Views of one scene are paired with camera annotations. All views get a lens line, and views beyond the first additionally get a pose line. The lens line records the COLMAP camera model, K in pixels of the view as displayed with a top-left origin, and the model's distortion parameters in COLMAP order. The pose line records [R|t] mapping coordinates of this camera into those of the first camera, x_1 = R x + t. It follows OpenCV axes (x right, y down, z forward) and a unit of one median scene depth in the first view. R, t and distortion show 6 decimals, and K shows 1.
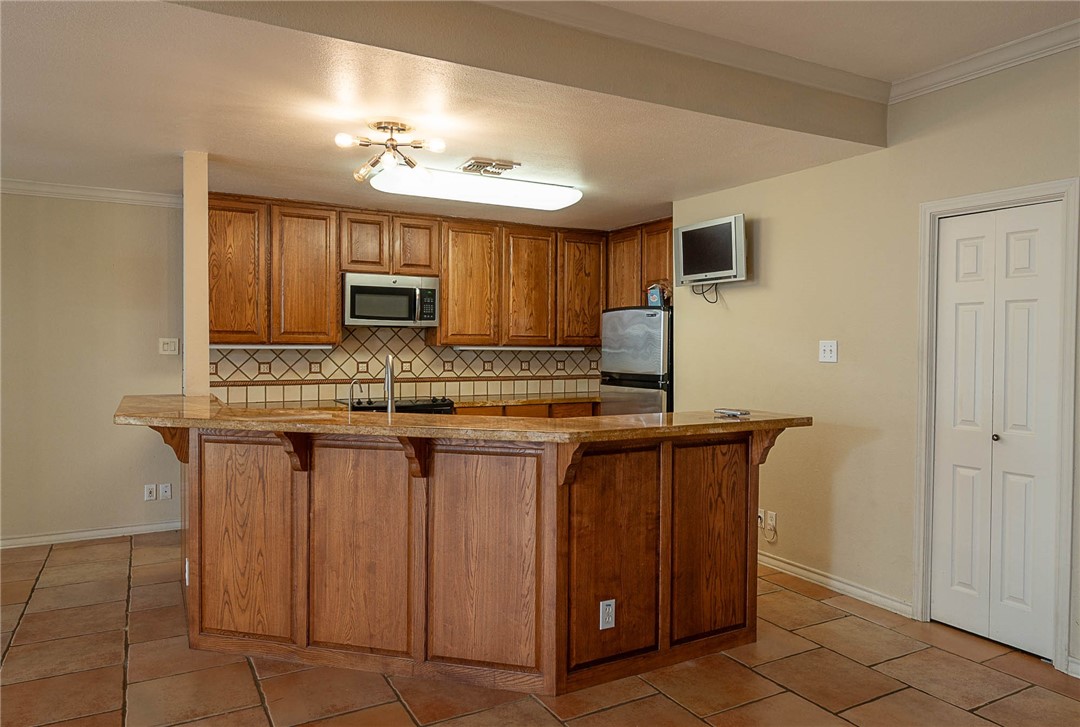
lens RADIAL K [[744.4, 0, 586.1], [0, 744.4, 358.4], [0, 0, 1]] dist [-0.001536, -0.001340]
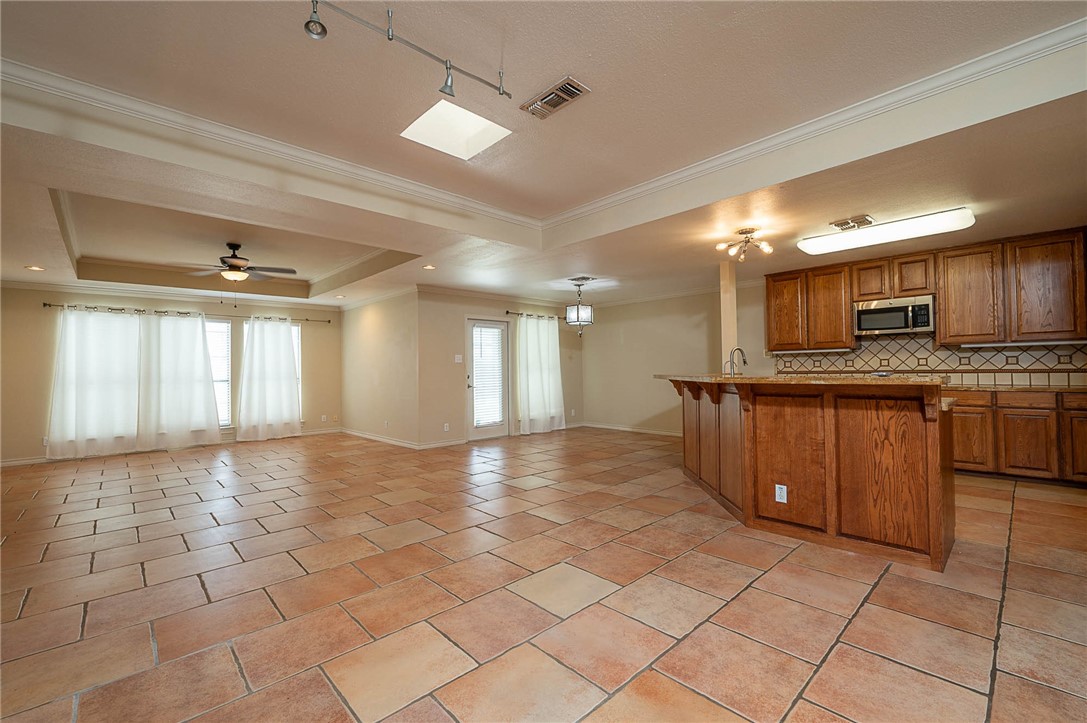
lens RADIAL K [[456.2, 0, 546.0], [0, 456.2, 359.1], [0, 0, 1]] dist [0.000373, -0.000243]
pose [[0.221014, -0.034956, -0.974644, 0.516630], [-0.003331, 0.999325, -0.036597, 0.046883], [0.975265, 0.011334, 0.220748, 0.147646]]
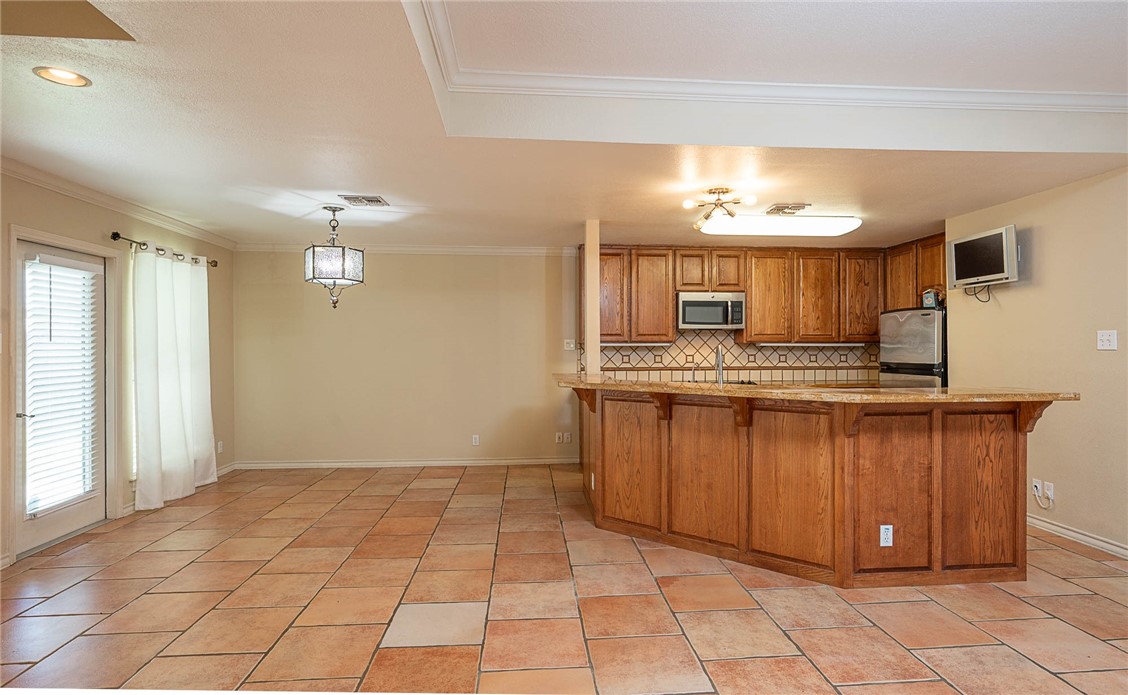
lens RADIAL K [[593.5, 0, 579.9], [0, 593.5, 348.2], [0, 0, 1]] dist [-0.000545, 0.000050]
pose [[0.901108, -0.008854, -0.433504, -0.001265], [0.000569, 0.999815, -0.019237, 0.015323], [0.433594, 0.017088, 0.900946, -0.115803]]
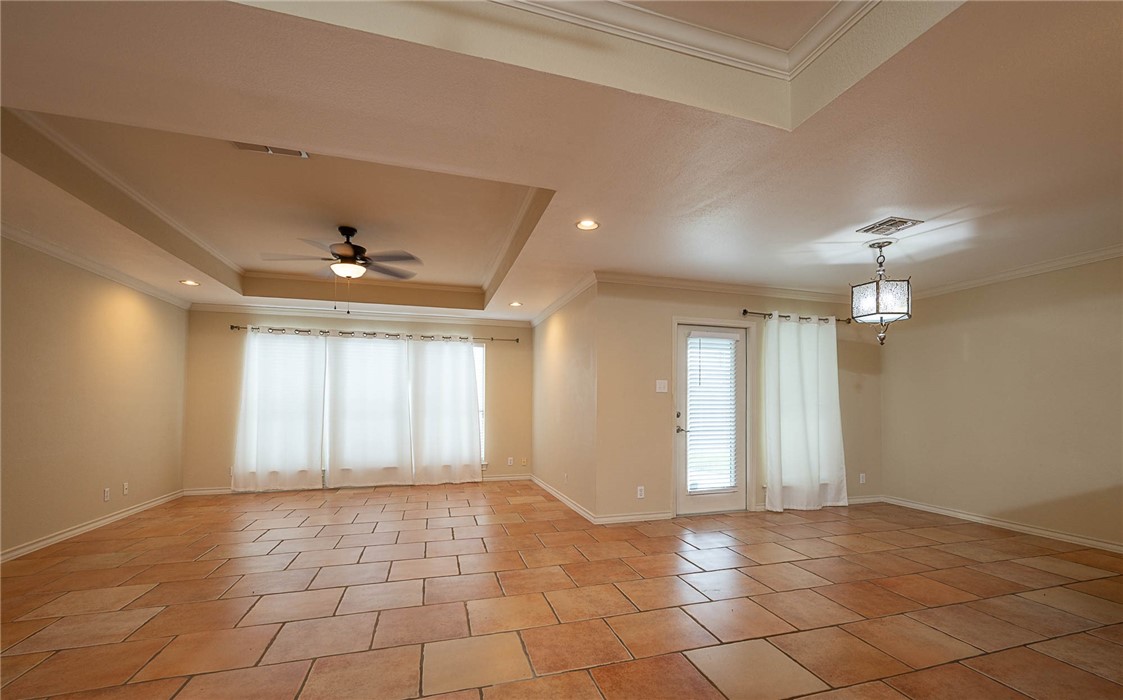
lens RADIAL K [[493.9, 0, 596.0], [0, 493.9, 396.0], [0, 0, 1]] dist [0.000636, -0.000007]
pose [[-0.205129, -0.027572, -0.978347, 0.079264], [-0.025672, 0.999411, -0.022783, 0.040485], [0.978398, 0.020443, -0.205716, 0.265440]]
